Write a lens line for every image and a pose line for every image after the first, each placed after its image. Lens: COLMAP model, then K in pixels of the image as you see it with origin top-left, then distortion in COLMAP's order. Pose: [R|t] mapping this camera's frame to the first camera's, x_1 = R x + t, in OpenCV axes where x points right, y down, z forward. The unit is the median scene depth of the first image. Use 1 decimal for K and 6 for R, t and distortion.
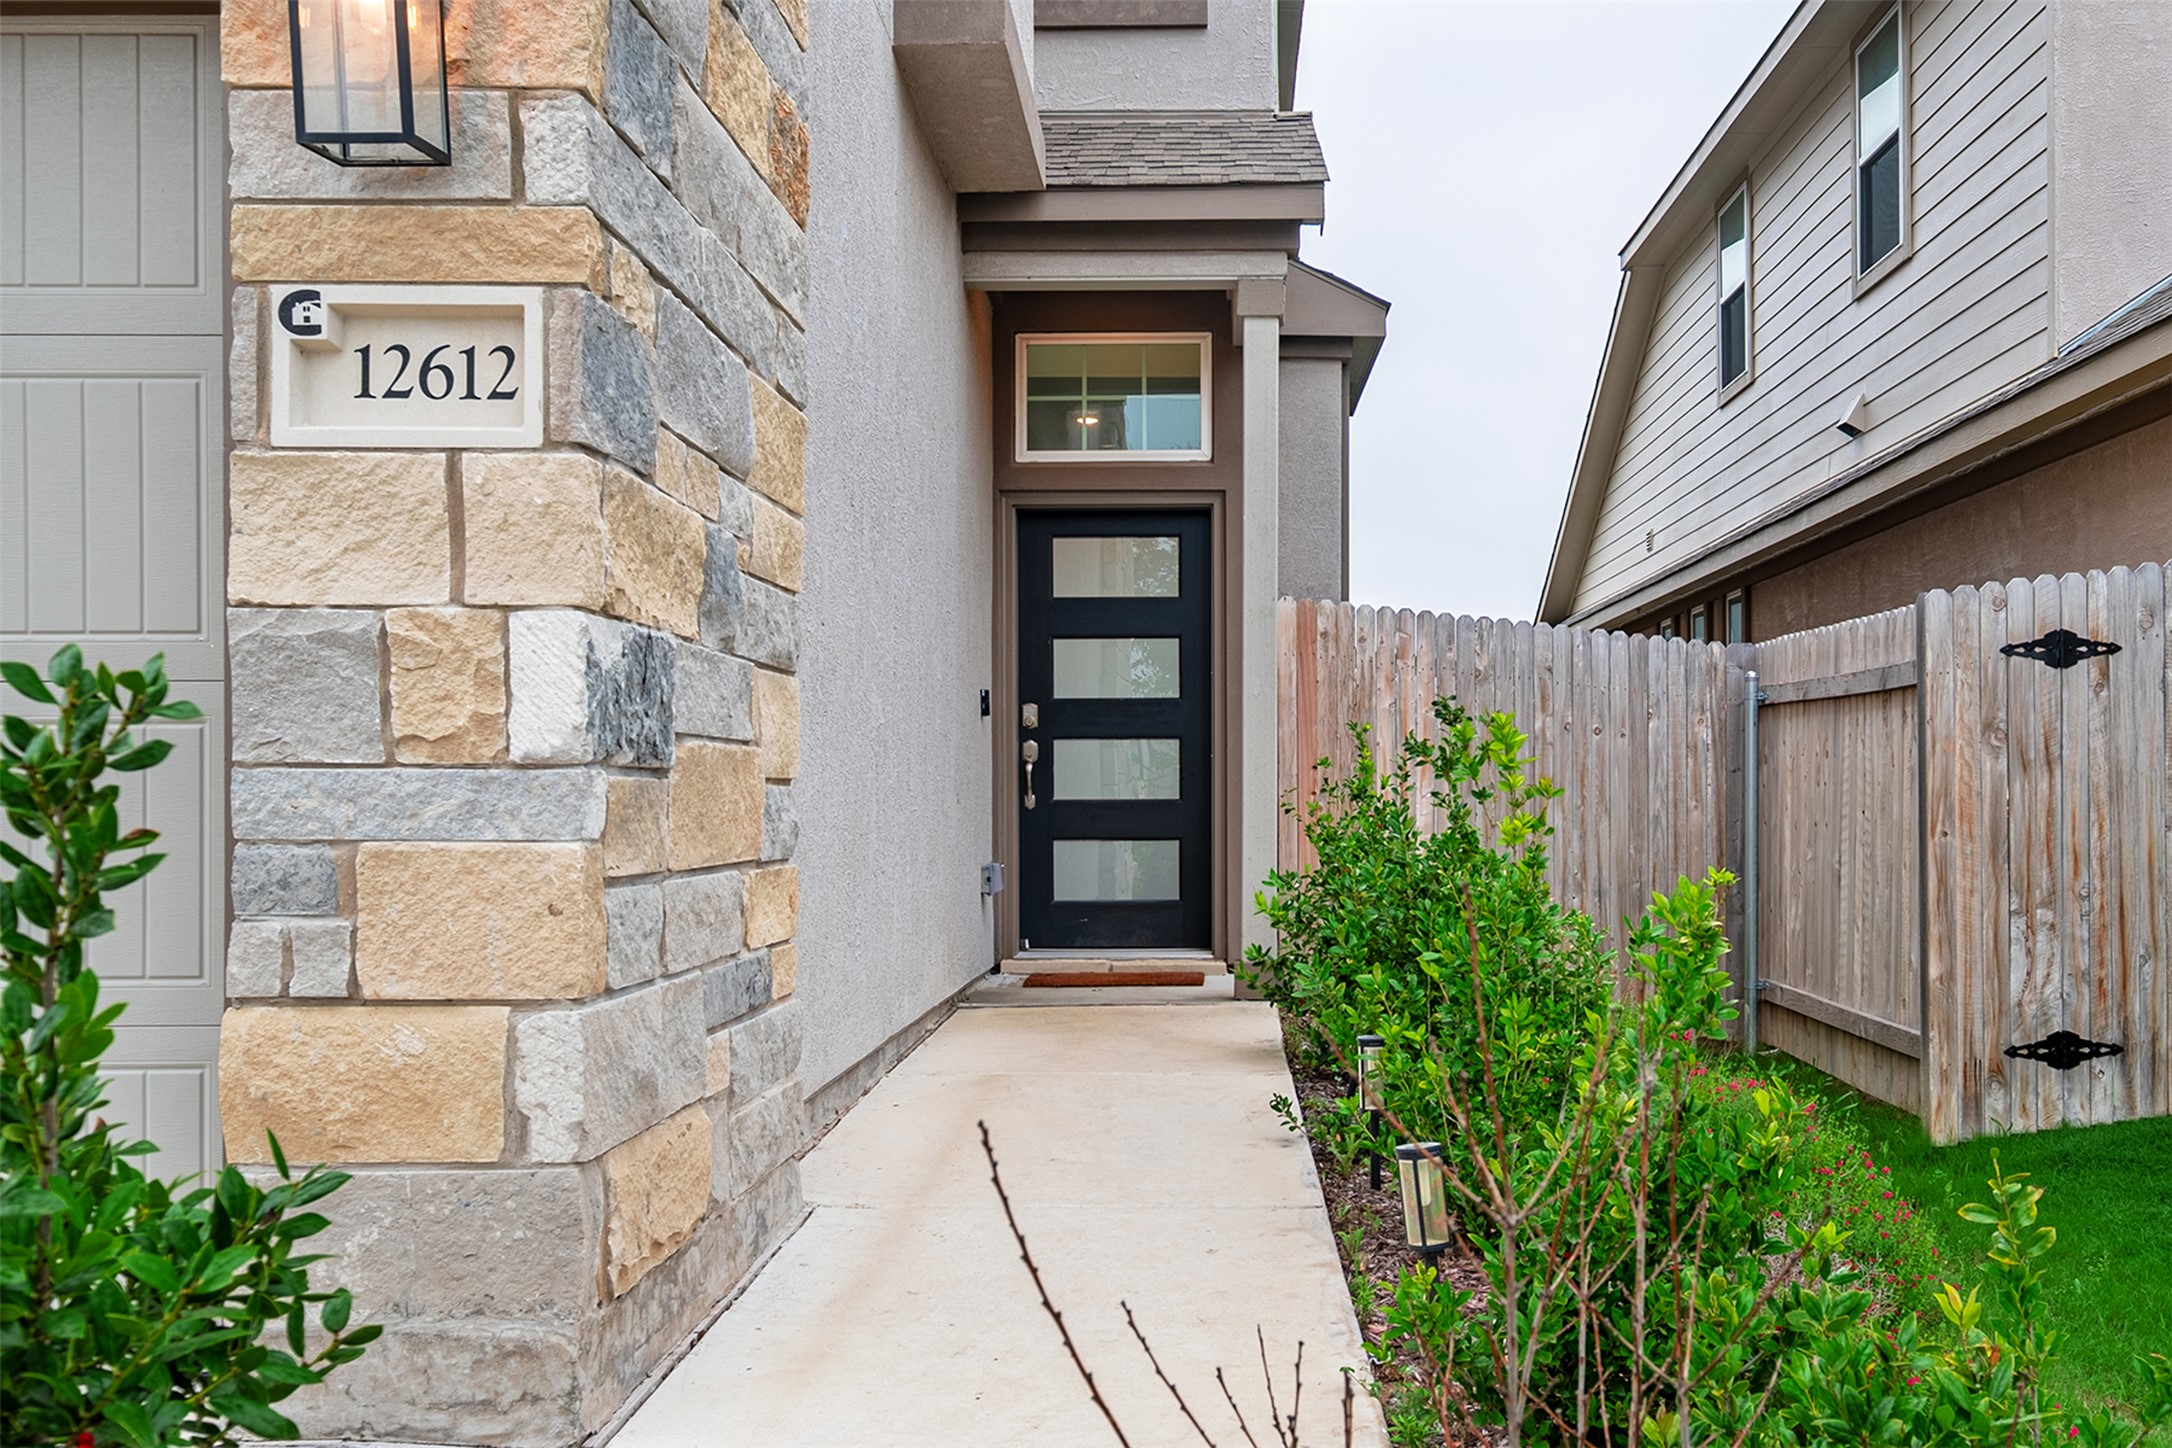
lens RADIAL K [[1827.1, 0, 1085.3], [0, 1827.1, 741.6], [0, 0, 1]] dist [0.003090, 0.002081]
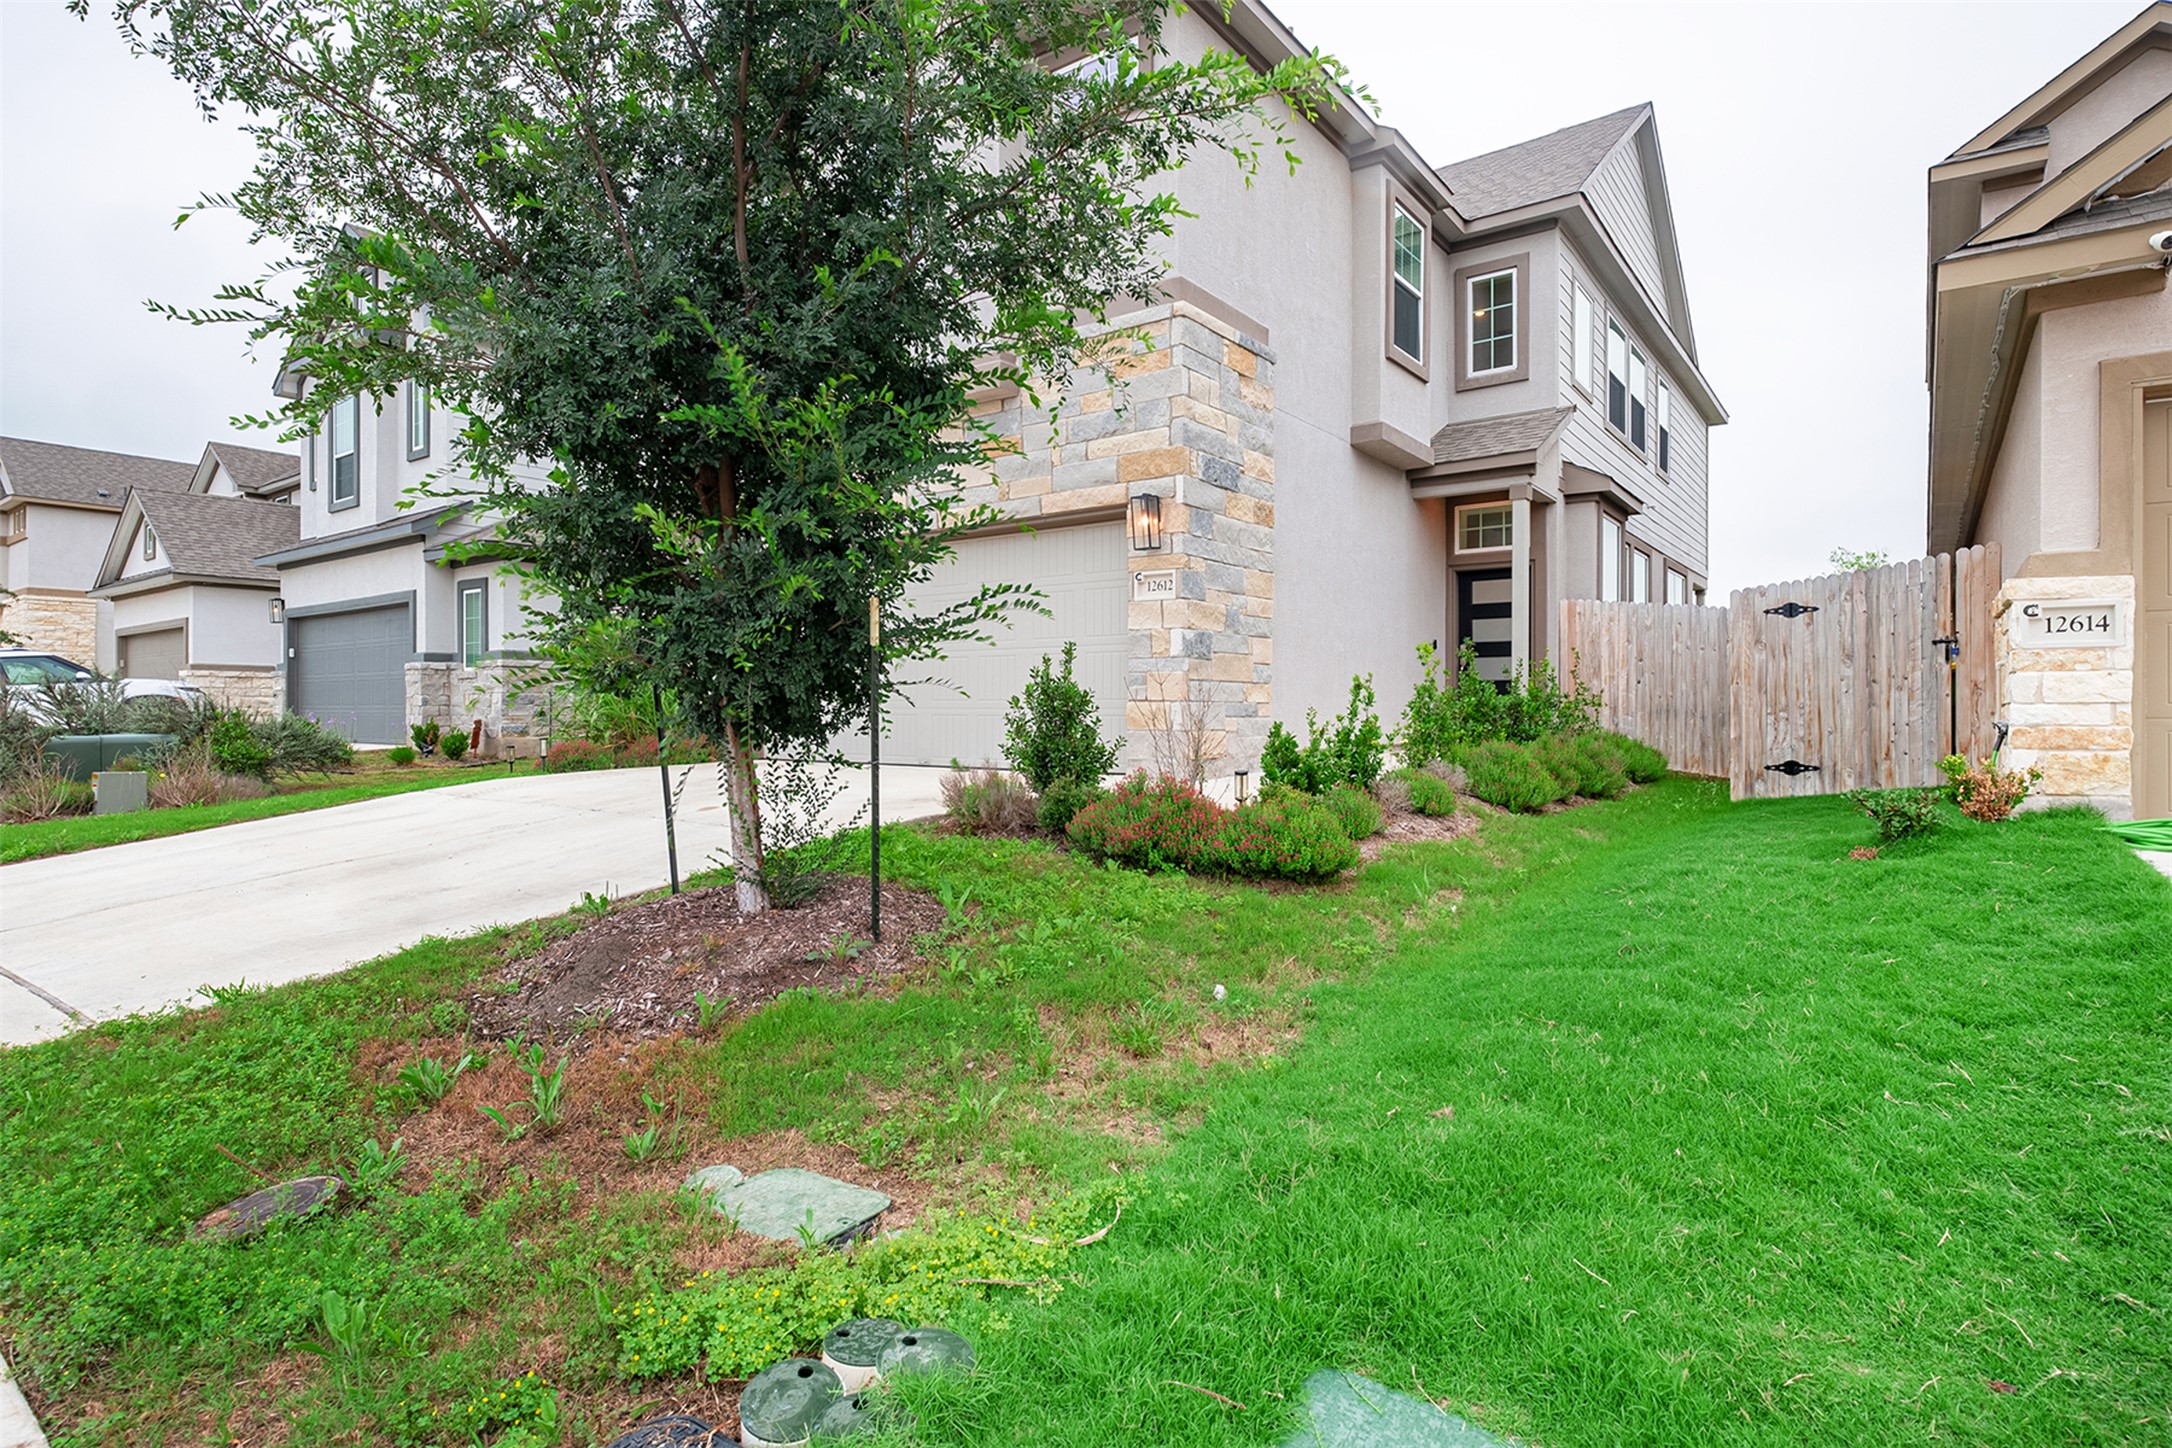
lens RADIAL K [[1123.0, 0, 1086.3], [0, 1123.0, 711.4], [0, 0, 1]] dist [0.000348, 0.000065]
pose [[0.787963, 0.006696, -0.615687, 0.724545], [0.010305, 0.999657, 0.024060, 0.042378], [0.615637, -0.025303, 0.787624, -0.840386]]
